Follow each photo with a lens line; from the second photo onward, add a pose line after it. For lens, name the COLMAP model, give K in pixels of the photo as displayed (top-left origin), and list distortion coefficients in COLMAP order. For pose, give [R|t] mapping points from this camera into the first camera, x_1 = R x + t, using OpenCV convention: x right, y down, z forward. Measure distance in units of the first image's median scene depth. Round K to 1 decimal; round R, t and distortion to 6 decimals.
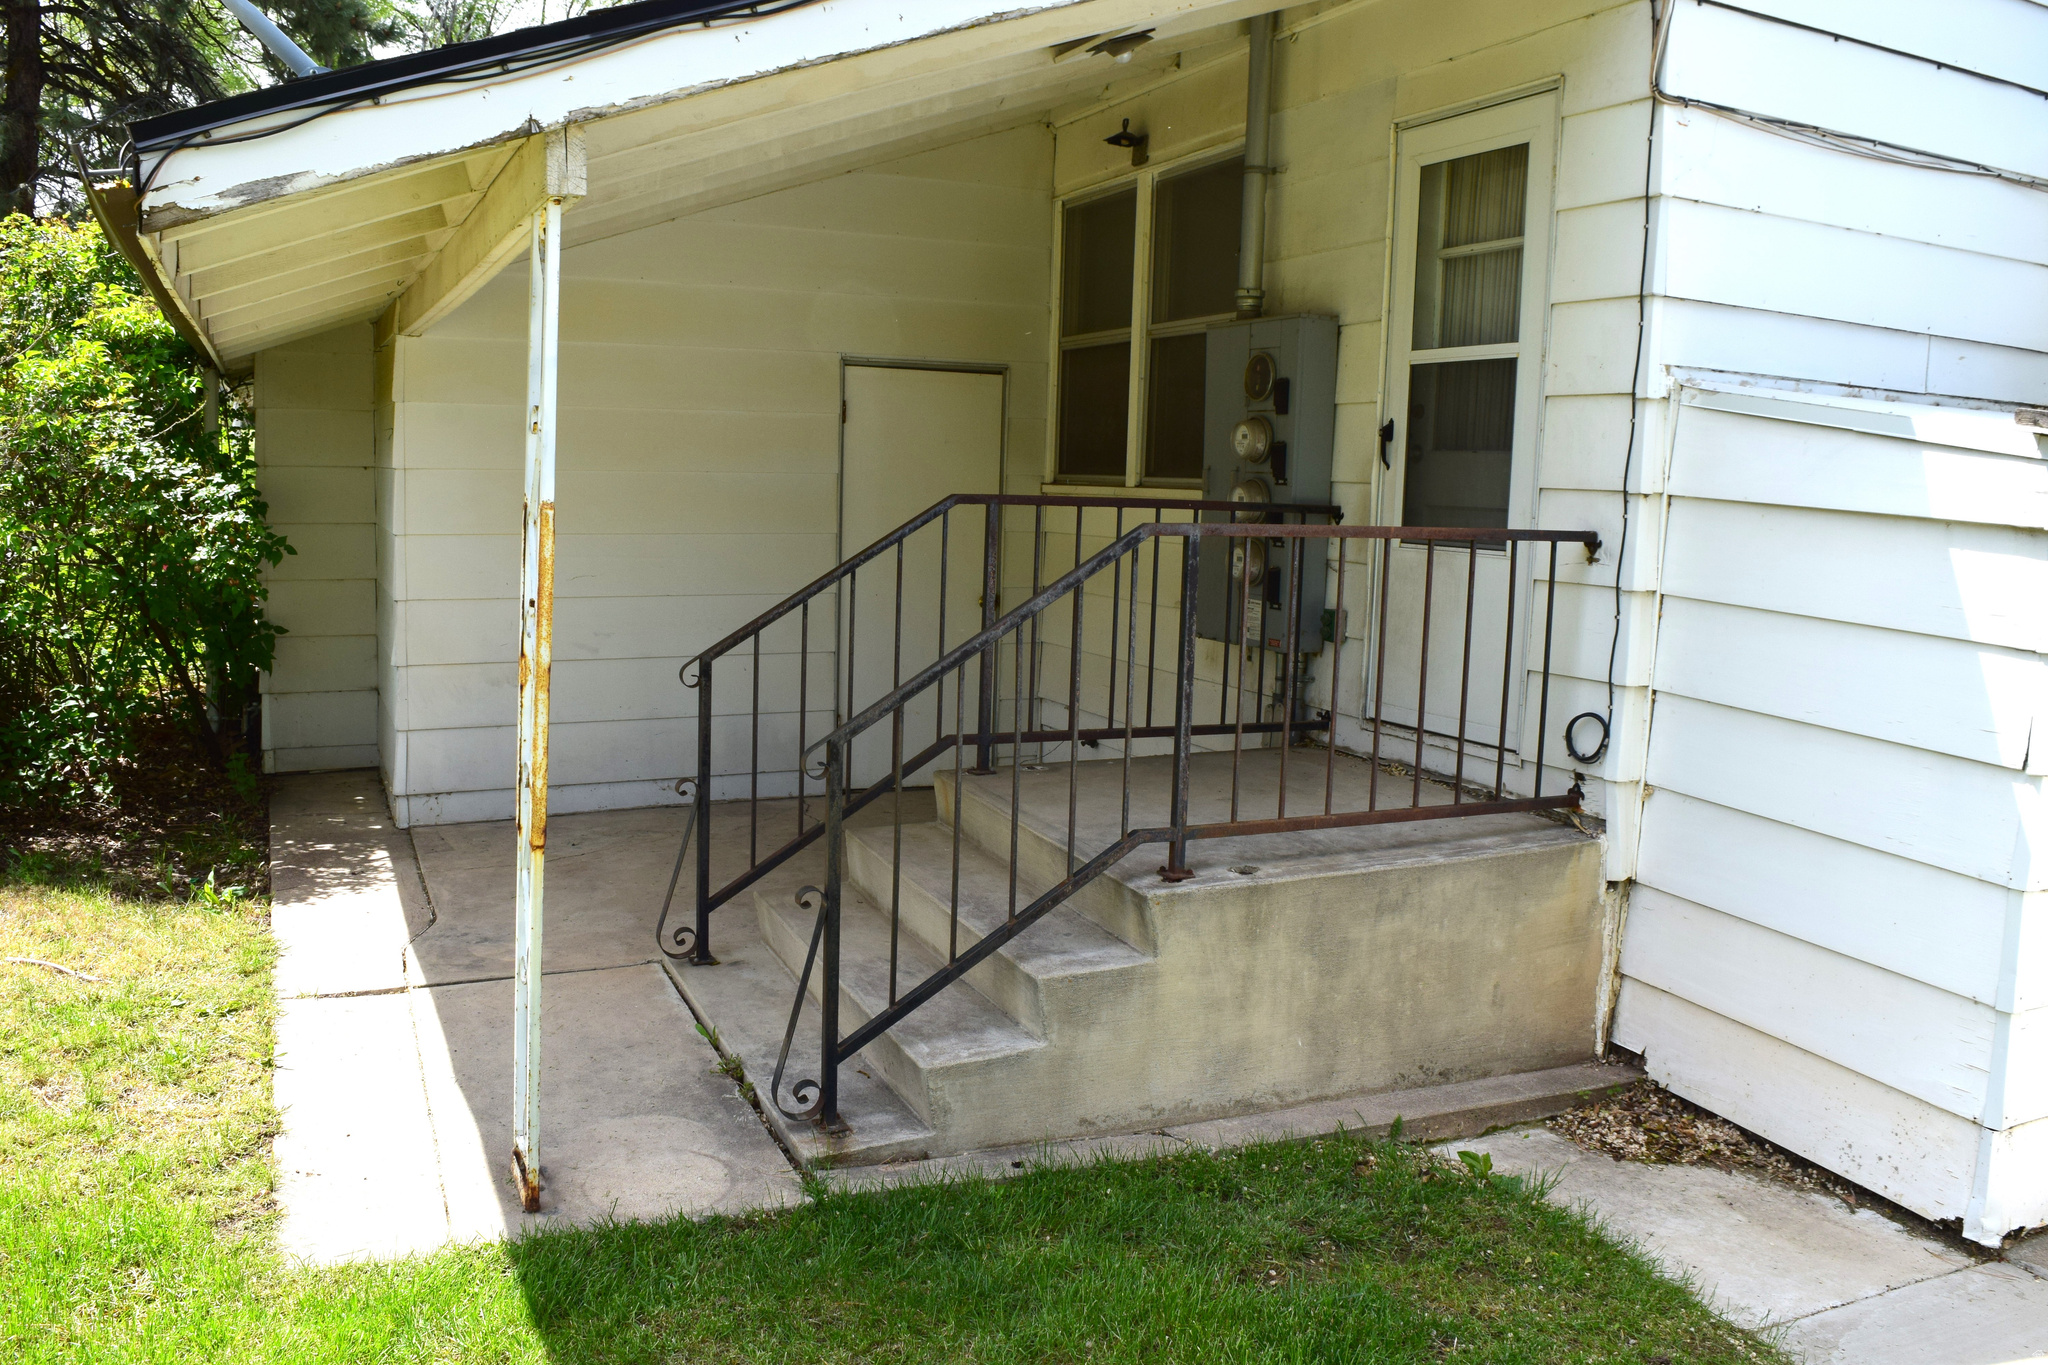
lens RADIAL K [[1603.4, 0, 1020.0], [0, 1603.4, 677.1], [0, 0, 1]] dist [-0.084912, 0.006139]
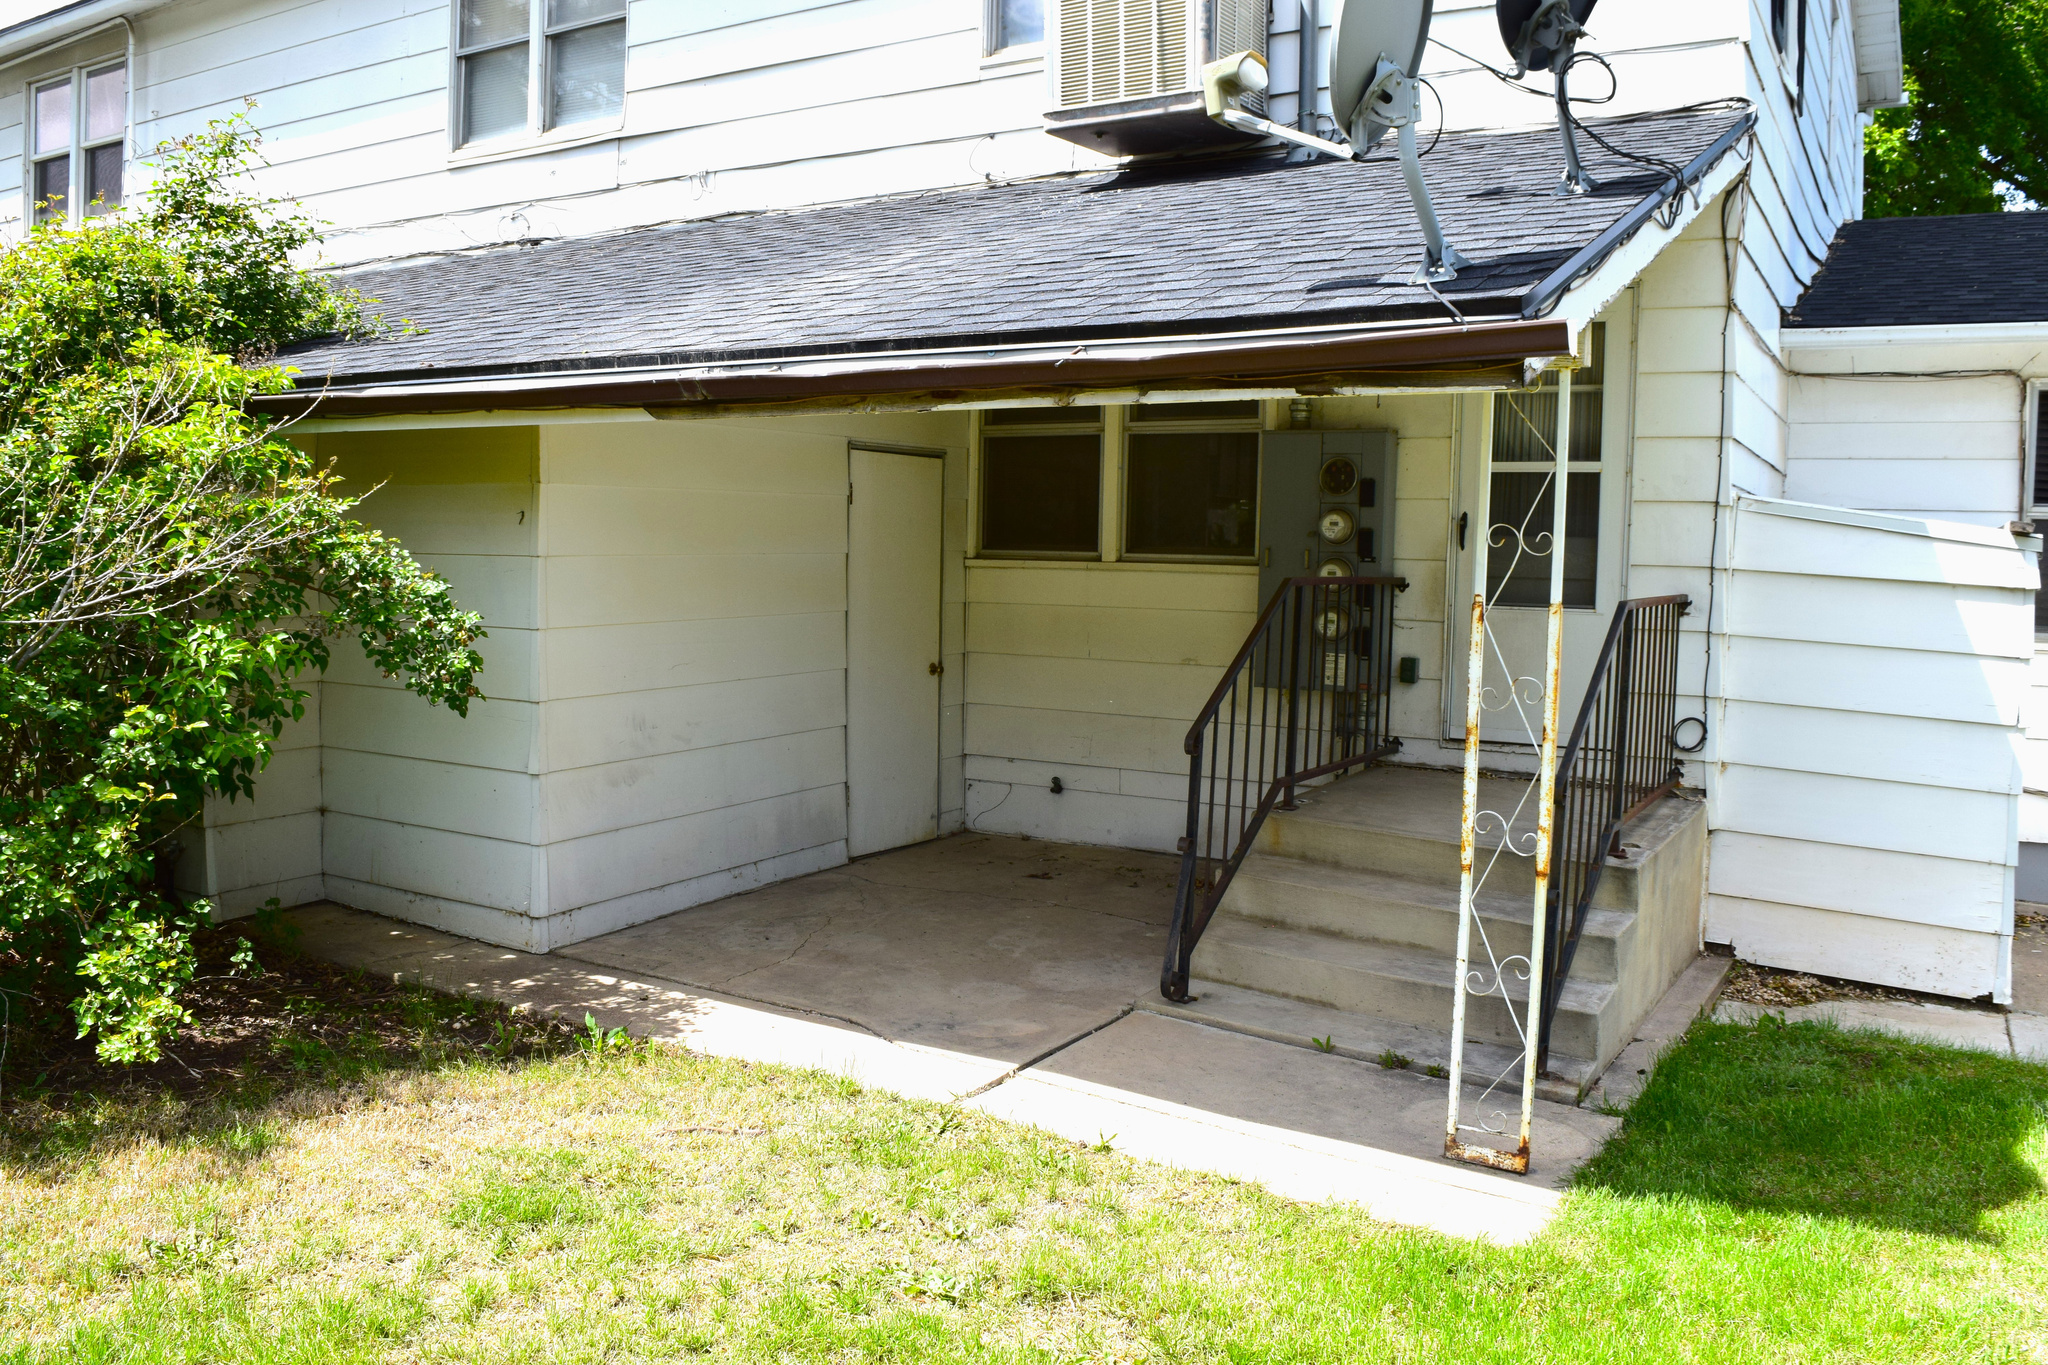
lens RADIAL K [[1603.4, 0, 1017.1], [0, 1603.4, 674.0], [0, 0, 1]] dist [-0.084912, 0.006139]
pose [[0.827302, -0.057676, 0.558788, -0.973542], [0.074268, 0.997214, -0.007028, -0.053944], [-0.556826, 0.047315, 0.829281, 0.132747]]
